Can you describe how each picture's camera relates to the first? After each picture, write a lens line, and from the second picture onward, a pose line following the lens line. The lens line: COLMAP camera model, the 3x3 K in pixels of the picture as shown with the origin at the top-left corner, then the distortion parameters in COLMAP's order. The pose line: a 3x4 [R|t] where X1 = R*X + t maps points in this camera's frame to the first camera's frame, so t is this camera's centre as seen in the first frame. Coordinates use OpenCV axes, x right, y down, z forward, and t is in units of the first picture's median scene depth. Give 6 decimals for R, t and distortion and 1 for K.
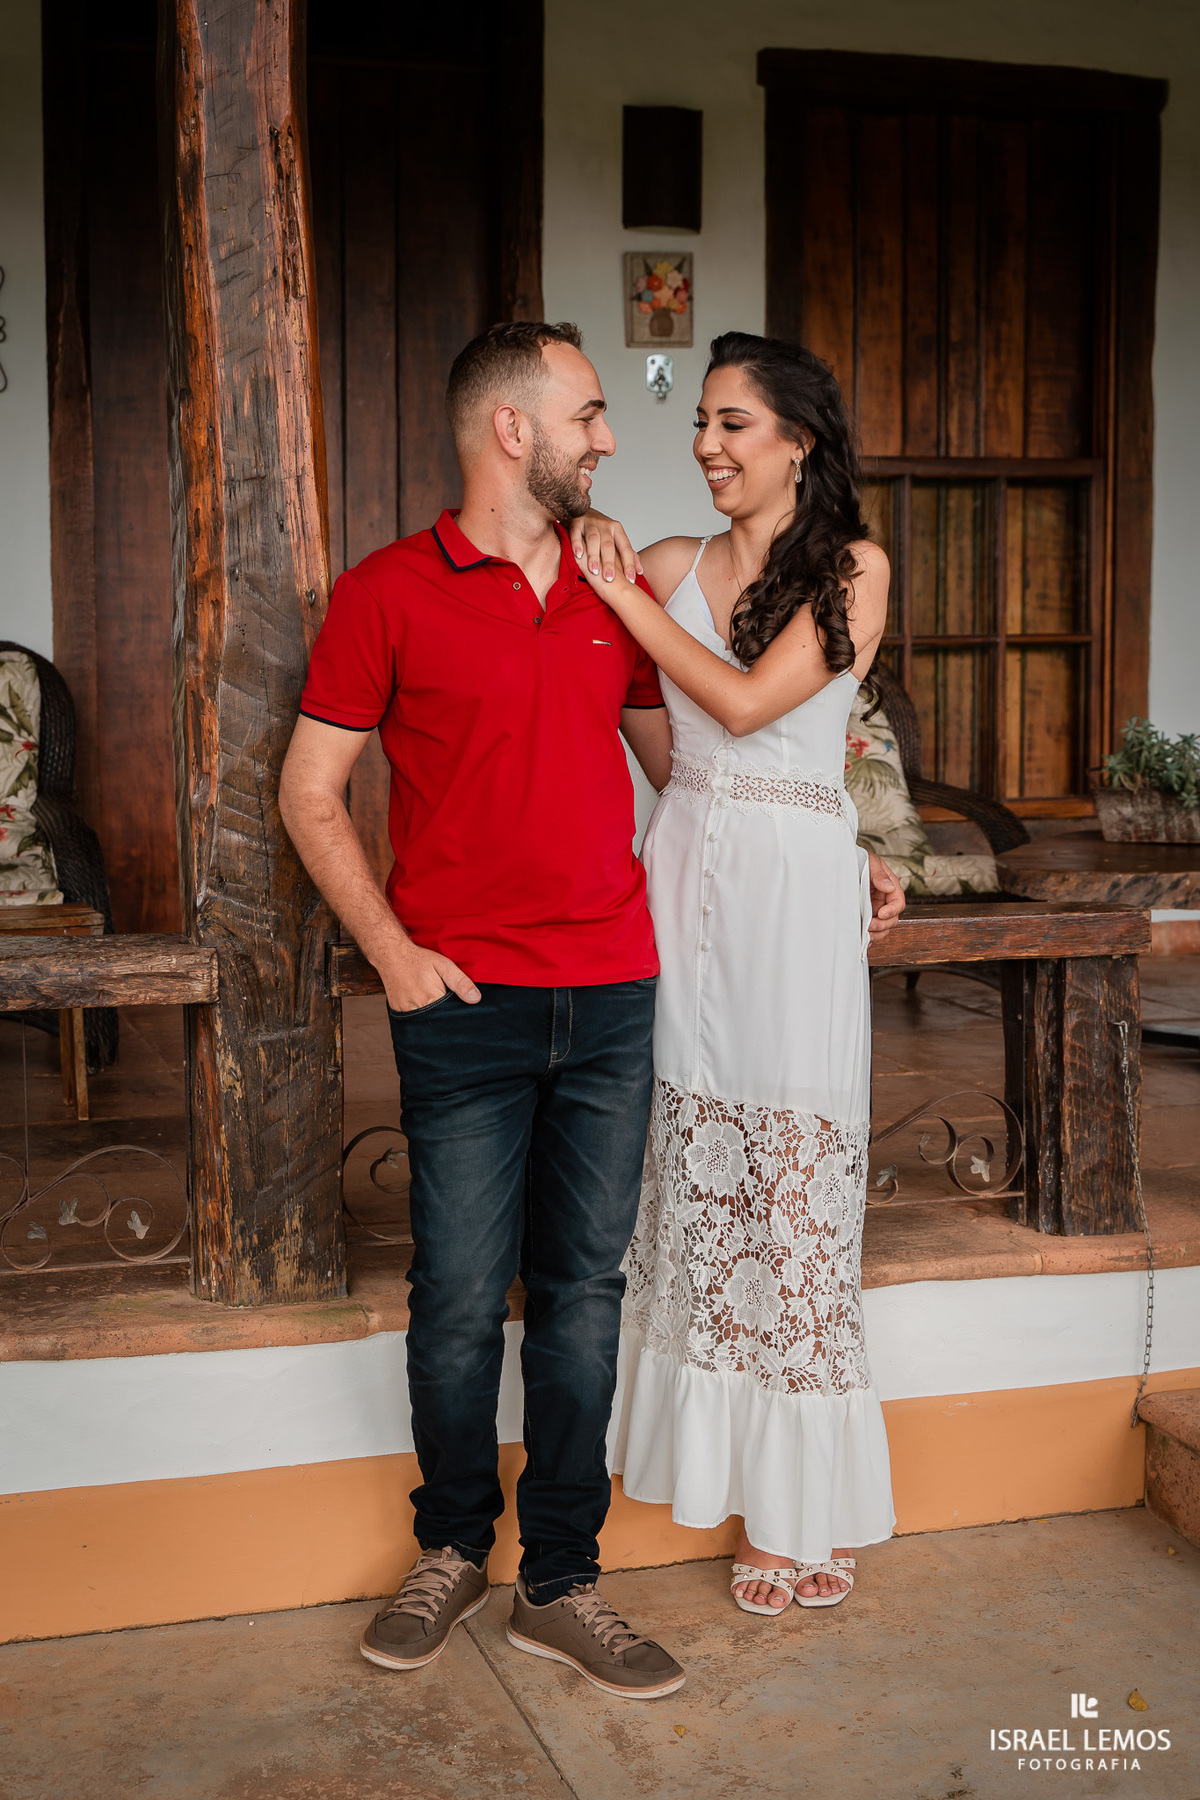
lens RADIAL K [[2523.2, 0, 600.0], [0, 2523.2, 900.0], [0, 0, 1]] dist [-0.002571, -0.004889]
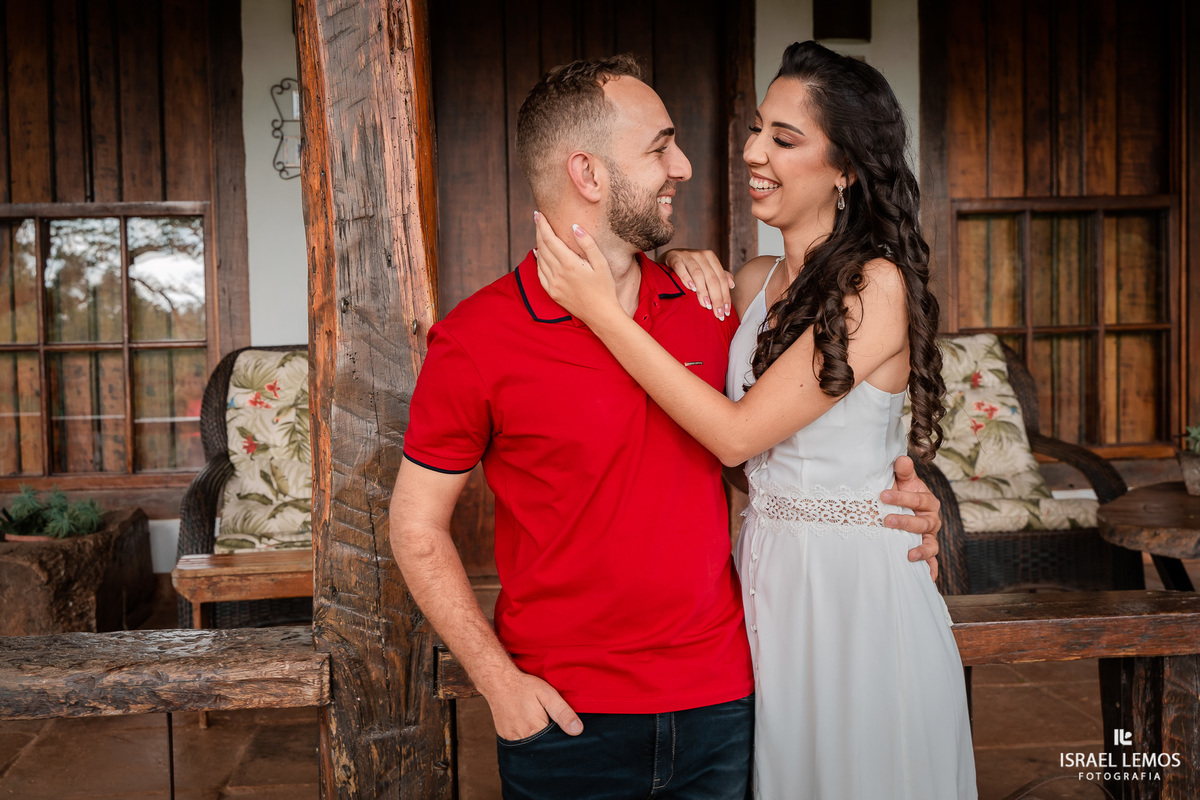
lens RADIAL K [[1387.5, 0, 600.0], [0, 1387.5, 400.0], [0, 0, 1]] dist [-0.004924, -0.013942]
pose [[0.981447, -0.005043, -0.191669, 0.043261], [-0.003281, 0.999066, -0.043091, -0.036909], [0.191707, 0.042920, 0.980513, 0.253946]]
